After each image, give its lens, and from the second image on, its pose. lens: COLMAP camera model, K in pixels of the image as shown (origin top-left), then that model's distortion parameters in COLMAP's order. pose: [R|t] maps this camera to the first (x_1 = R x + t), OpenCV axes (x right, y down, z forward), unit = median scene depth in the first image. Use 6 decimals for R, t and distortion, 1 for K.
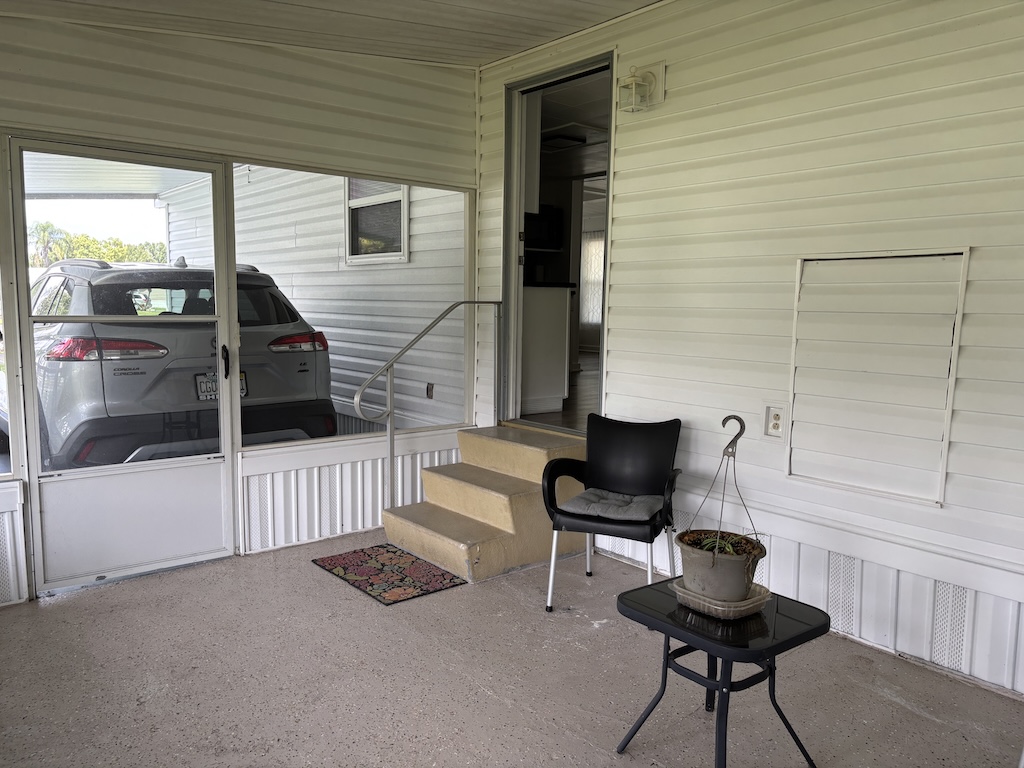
lens RADIAL K [[770.5, 0, 503.7], [0, 770.5, 382.2], [0, 0, 1]] dist [0.036130, 0.003461]
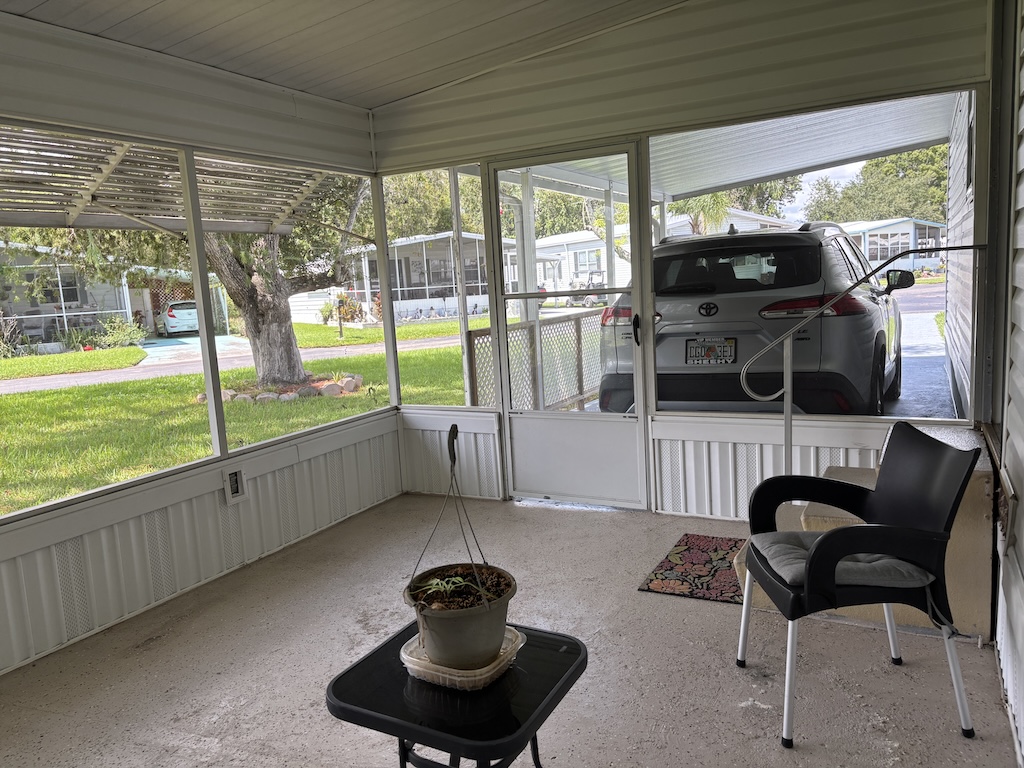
lens RADIAL K [[770.5, 0, 504.8], [0, 770.5, 388.6], [0, 0, 1]] dist [0.036130, 0.003461]
pose [[0.391313, 0.094977, -0.915343, 0.545069], [-0.031179, 0.995457, 0.089961, -0.034717], [0.919729, -0.006664, 0.392497, 0.405484]]
